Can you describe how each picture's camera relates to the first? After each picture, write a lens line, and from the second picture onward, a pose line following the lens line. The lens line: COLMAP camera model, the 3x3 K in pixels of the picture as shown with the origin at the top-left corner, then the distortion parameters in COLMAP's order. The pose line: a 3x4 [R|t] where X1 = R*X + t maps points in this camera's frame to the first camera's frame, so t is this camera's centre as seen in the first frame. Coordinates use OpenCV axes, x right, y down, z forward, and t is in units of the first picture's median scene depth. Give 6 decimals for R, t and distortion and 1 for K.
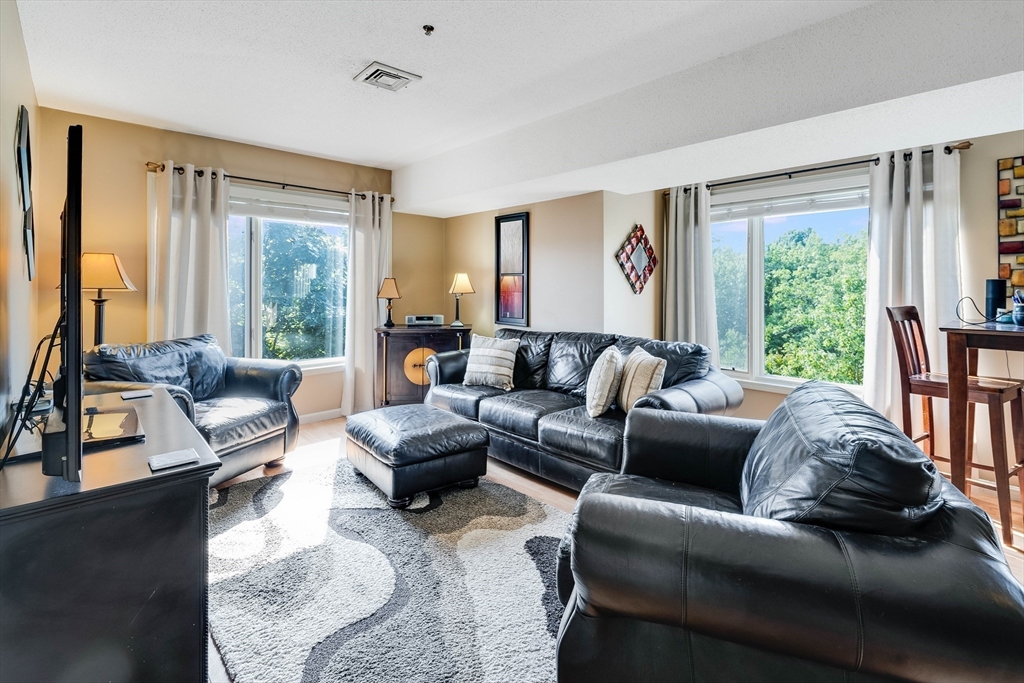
lens RADIAL K [[474.7, 0, 512.3], [0, 474.7, 284.6], [0, 0, 1]] dist [0.000711, -0.000076]
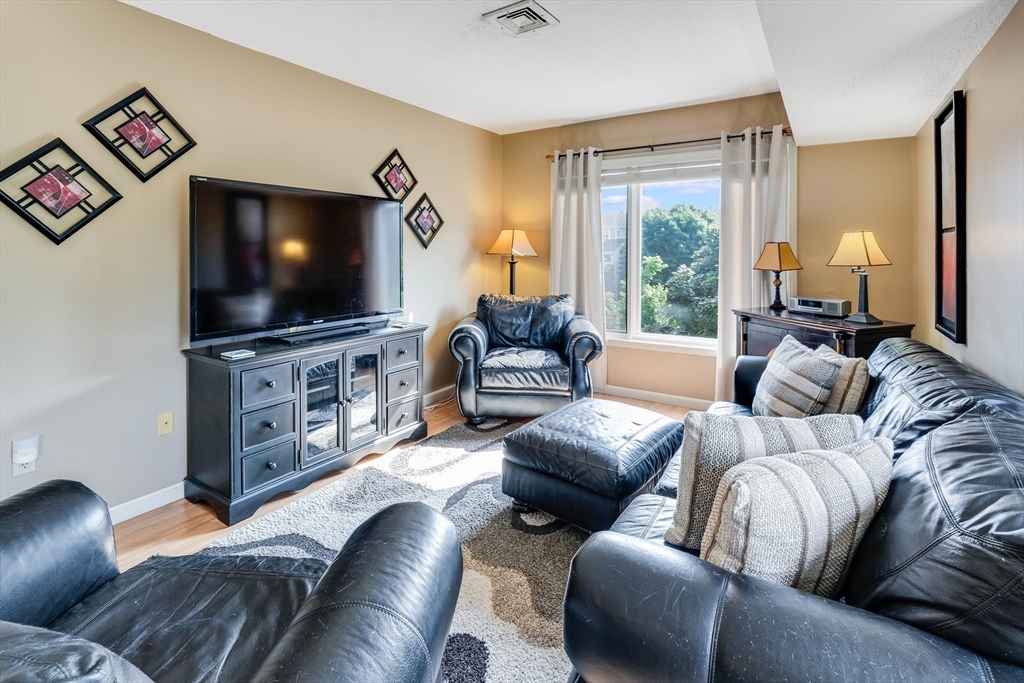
lens RADIAL K [[481.6, 0, 512.7], [0, 481.6, 246.3], [0, 0, 1]] dist [-0.000752, -0.000171]
pose [[0.242216, -0.006582, -0.970200, 0.433320], [0.003314, 0.999977, -0.005957, -0.005216], [0.970217, -0.001772, 0.242232, 0.542567]]
